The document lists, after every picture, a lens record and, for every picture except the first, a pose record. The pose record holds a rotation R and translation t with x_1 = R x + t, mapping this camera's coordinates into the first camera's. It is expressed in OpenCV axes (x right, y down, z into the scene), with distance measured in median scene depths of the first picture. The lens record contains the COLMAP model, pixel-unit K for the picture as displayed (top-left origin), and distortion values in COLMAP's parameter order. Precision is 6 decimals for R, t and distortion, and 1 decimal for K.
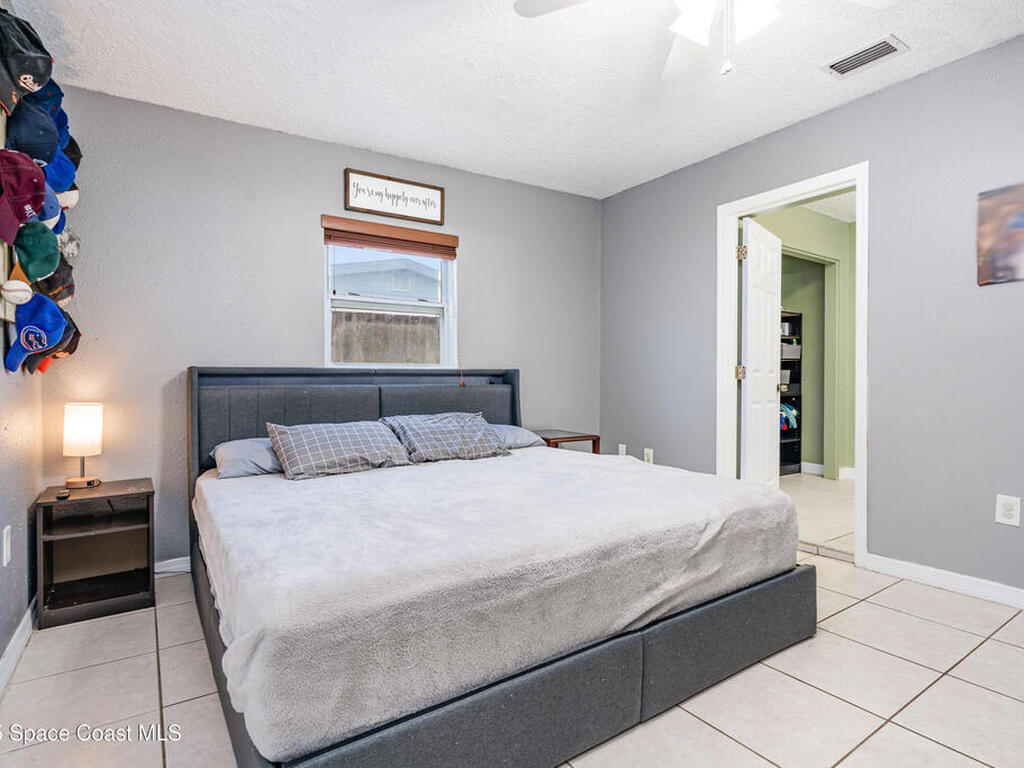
lens RADIAL K [[535.4, 0, 491.0], [0, 535.4, 381.3], [0, 0, 1]] dist [-0.001261, 0.000452]
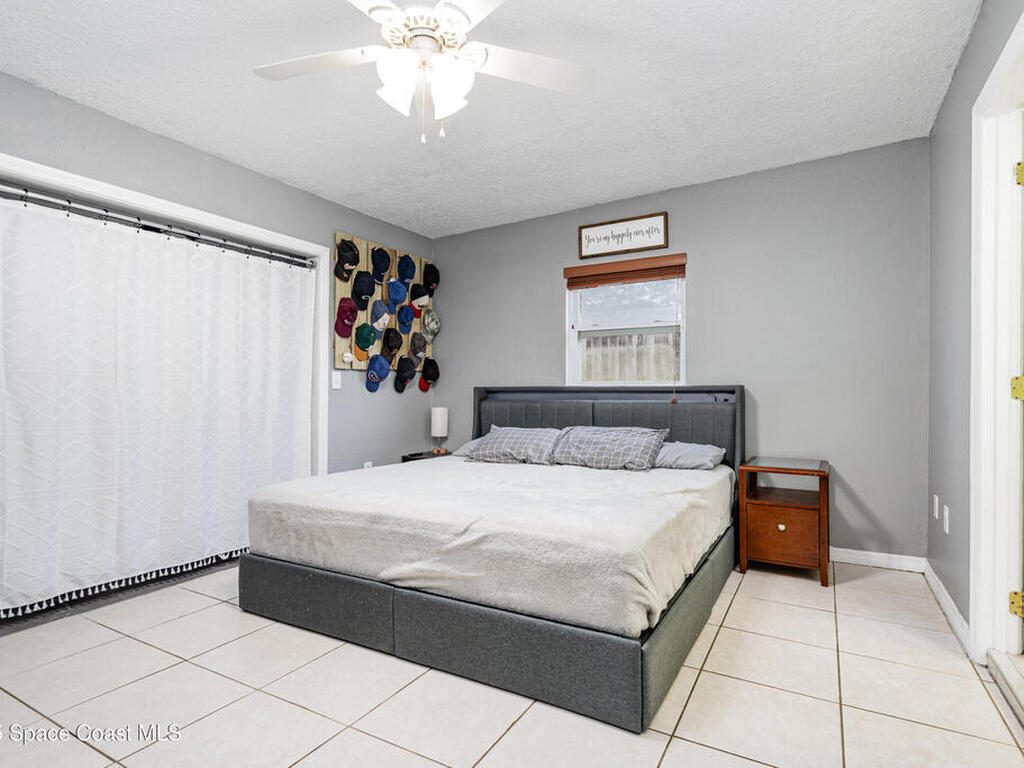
lens RADIAL K [[525.6, 0, 522.3], [0, 525.6, 382.7], [0, 0, 1]] dist [-0.001567, -0.000108]
pose [[0.479621, -0.013214, -0.877376, 0.727770], [-0.004629, 0.999835, -0.017589, -0.010738], [0.877463, 0.012497, 0.479481, 0.293241]]
